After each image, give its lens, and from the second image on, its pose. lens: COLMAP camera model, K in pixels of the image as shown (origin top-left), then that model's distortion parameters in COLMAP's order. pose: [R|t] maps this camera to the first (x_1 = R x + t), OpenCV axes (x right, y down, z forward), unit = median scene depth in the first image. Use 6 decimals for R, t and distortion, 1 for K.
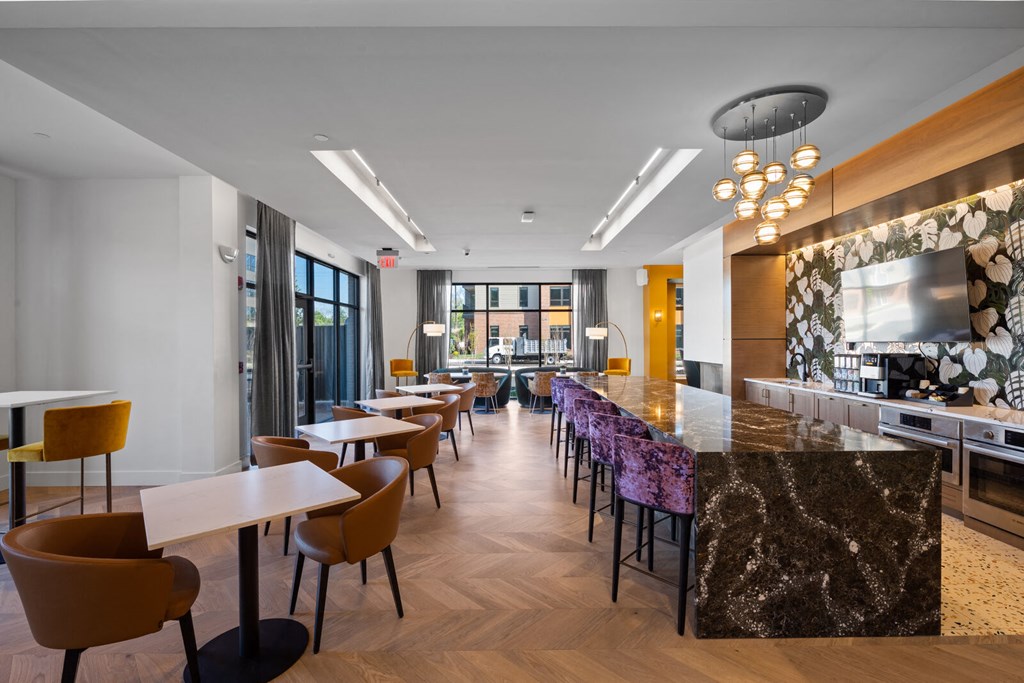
lens RADIAL K [[419.1, 0, 512.0], [0, 419.1, 341.5], [0, 0, 1]] dist [-0.005216, 0.000326]
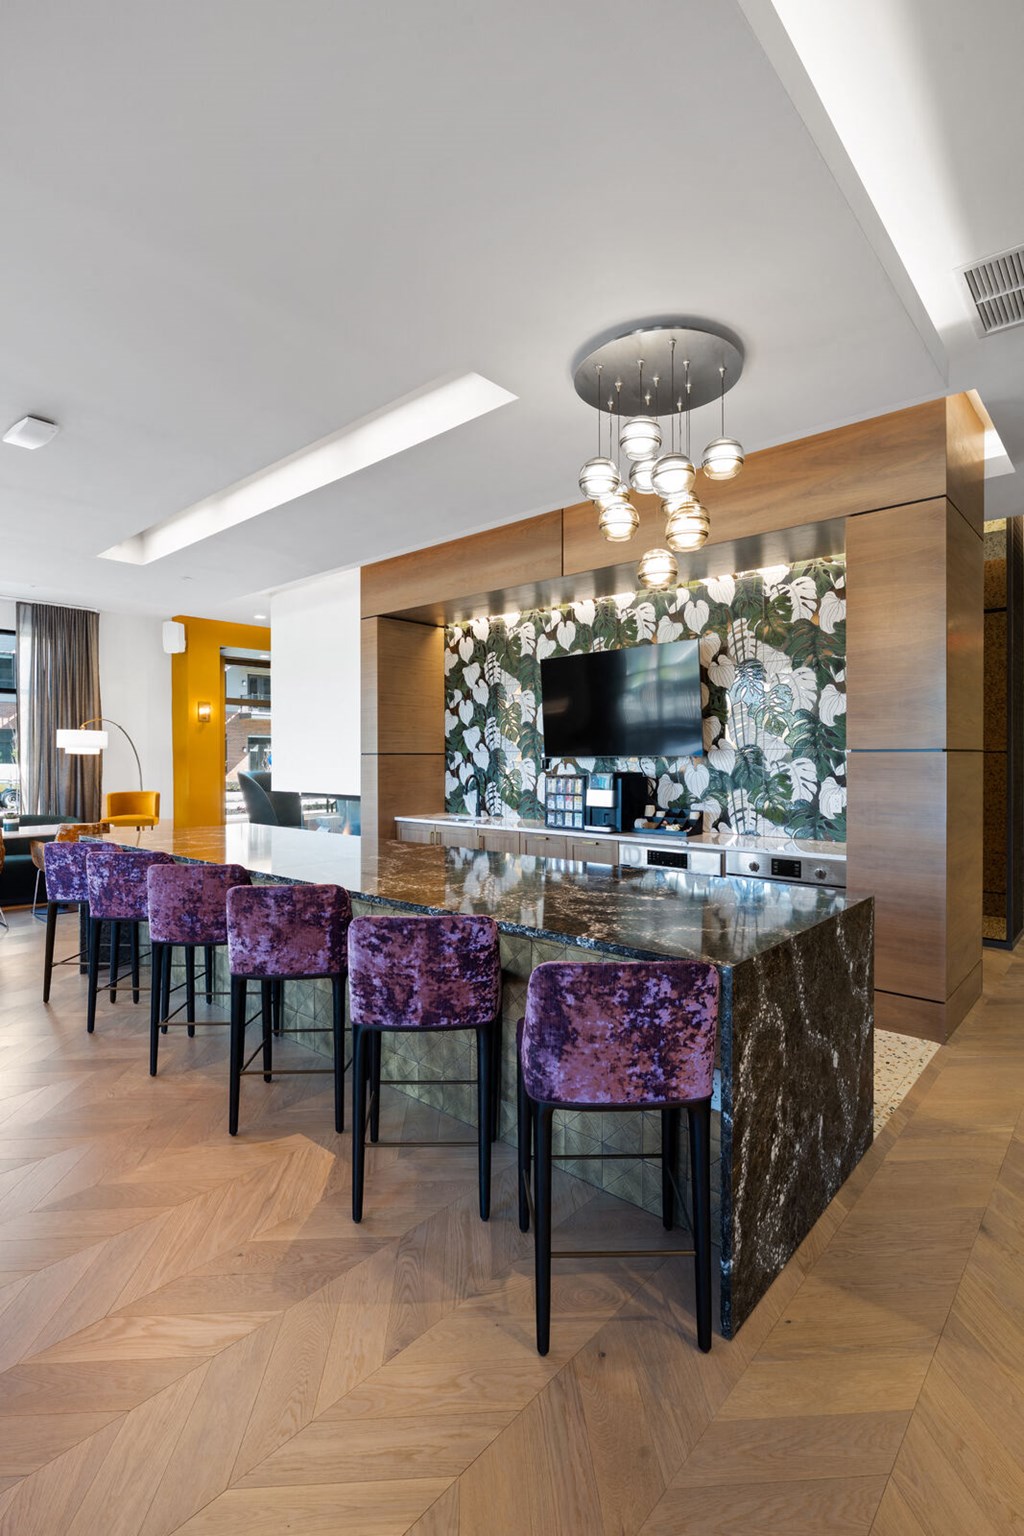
lens RADIAL K [[703.3, 0, 507.9], [0, 703.3, 762.4], [0, 0, 1]] dist [-0.005554, 0.000004]
pose [[0.684457, -0.002252, 0.729050, -0.143881], [0.000858, 0.999997, 0.002283, 0.007432], [-0.729053, -0.000937, 0.684456, 0.255762]]
